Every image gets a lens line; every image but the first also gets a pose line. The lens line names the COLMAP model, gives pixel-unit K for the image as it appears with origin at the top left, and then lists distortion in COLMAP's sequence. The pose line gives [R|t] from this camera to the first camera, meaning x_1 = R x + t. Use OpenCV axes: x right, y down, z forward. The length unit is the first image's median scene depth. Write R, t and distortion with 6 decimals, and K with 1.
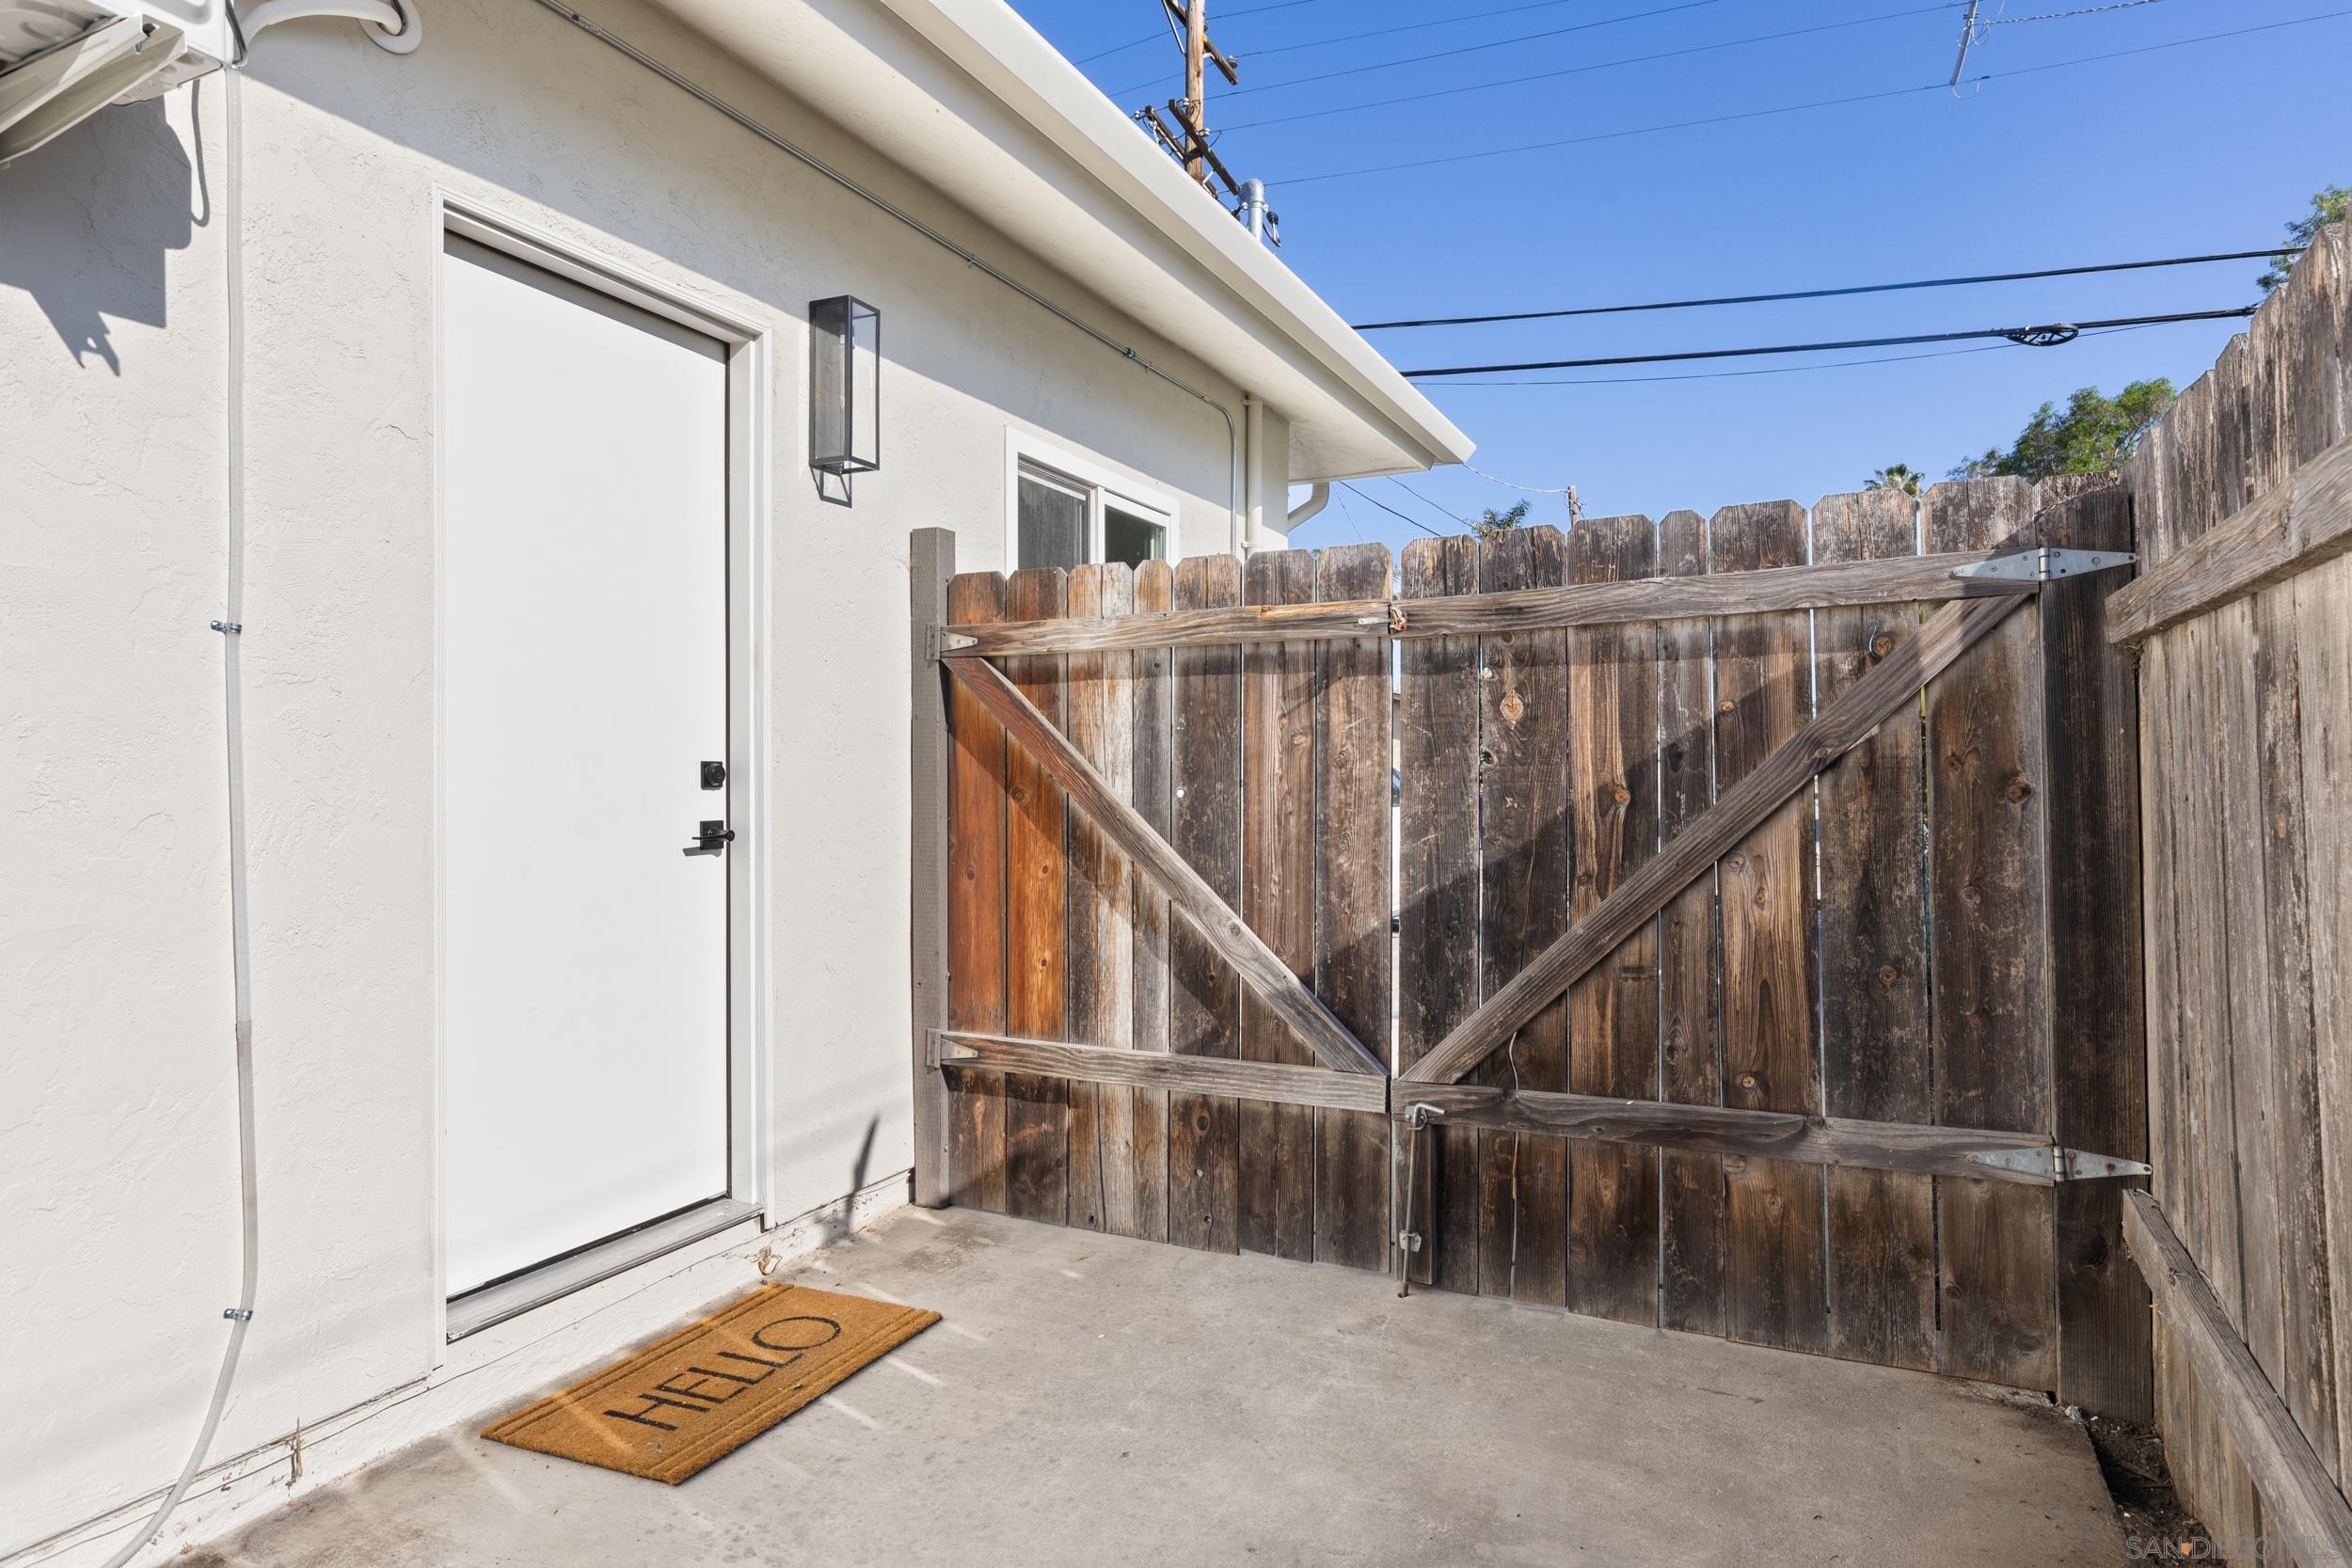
lens RADIAL K [[1467.4, 0, 1177.4], [0, 1467.4, 778.5], [0, 0, 1]] dist [0.000464, 0.000494]
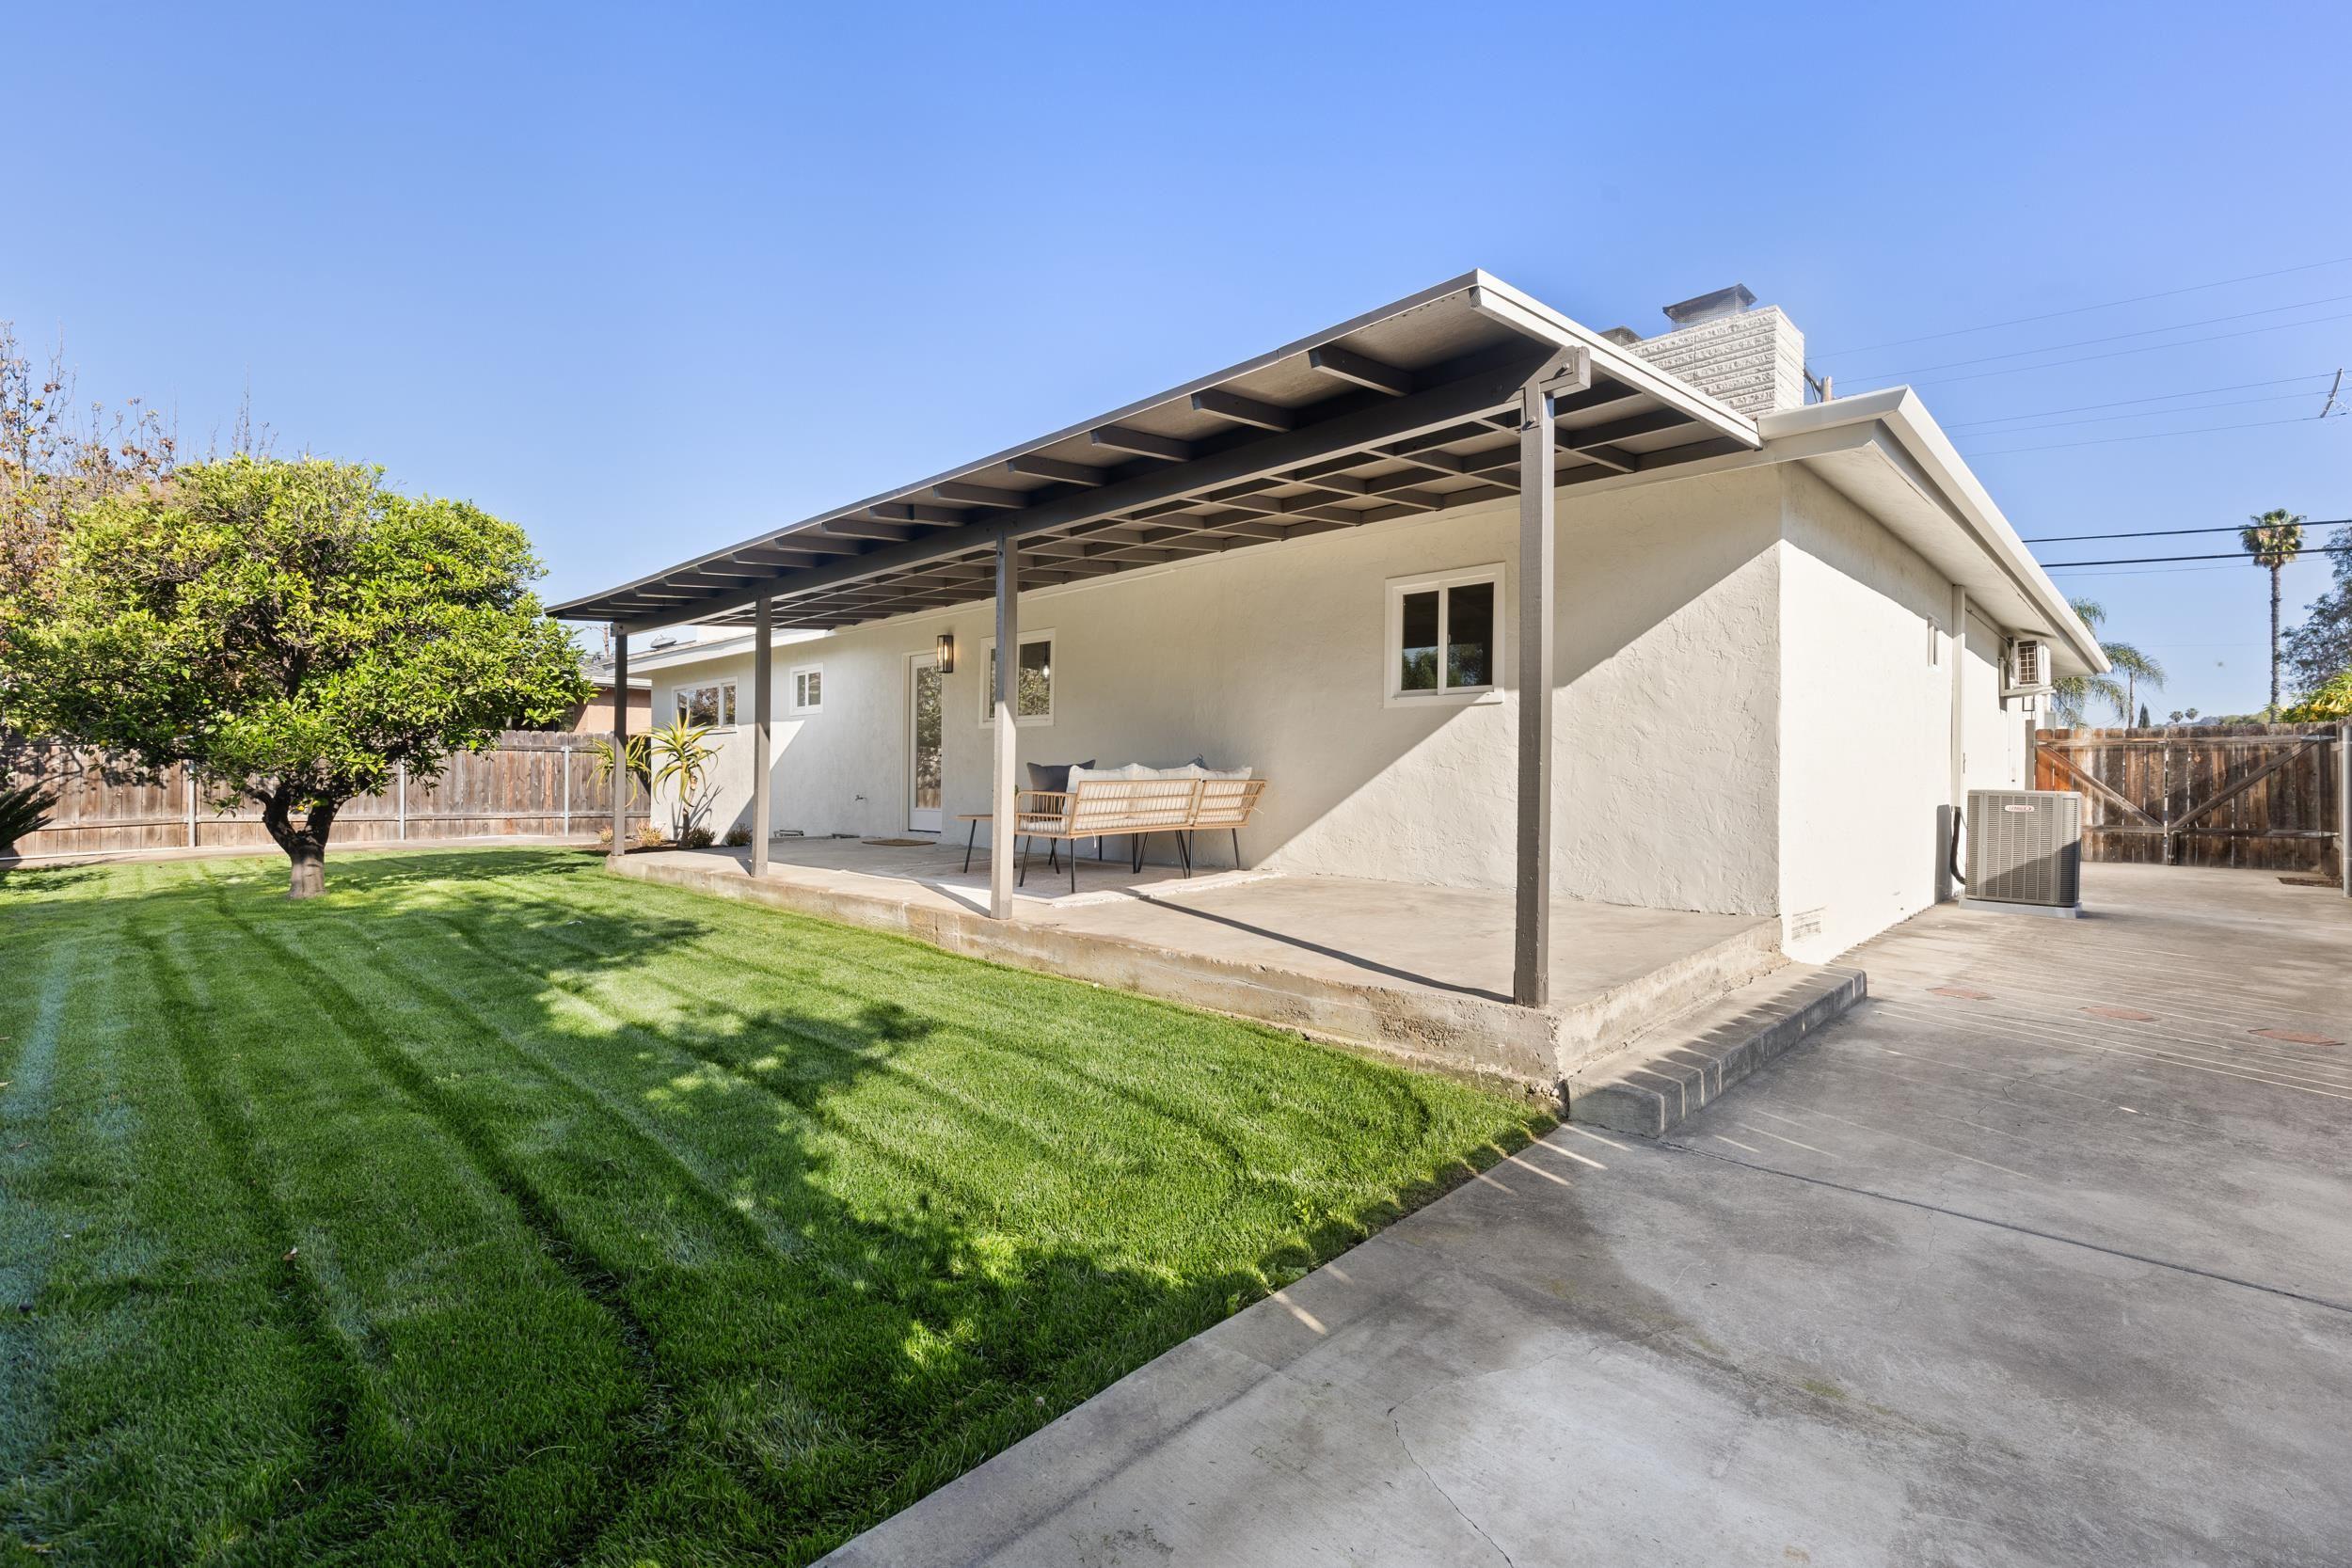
lens RADIAL K [[1072.9, 0, 1175.2], [0, 1072.9, 777.4], [0, 0, 1]] dist [0.000027, -0.000012]
pose [[0.942751, 0.007031, -0.333424, -2.057471], [-0.005834, 0.999972, 0.004592, 0.025842], [0.333447, -0.002384, 0.942766, -4.099867]]
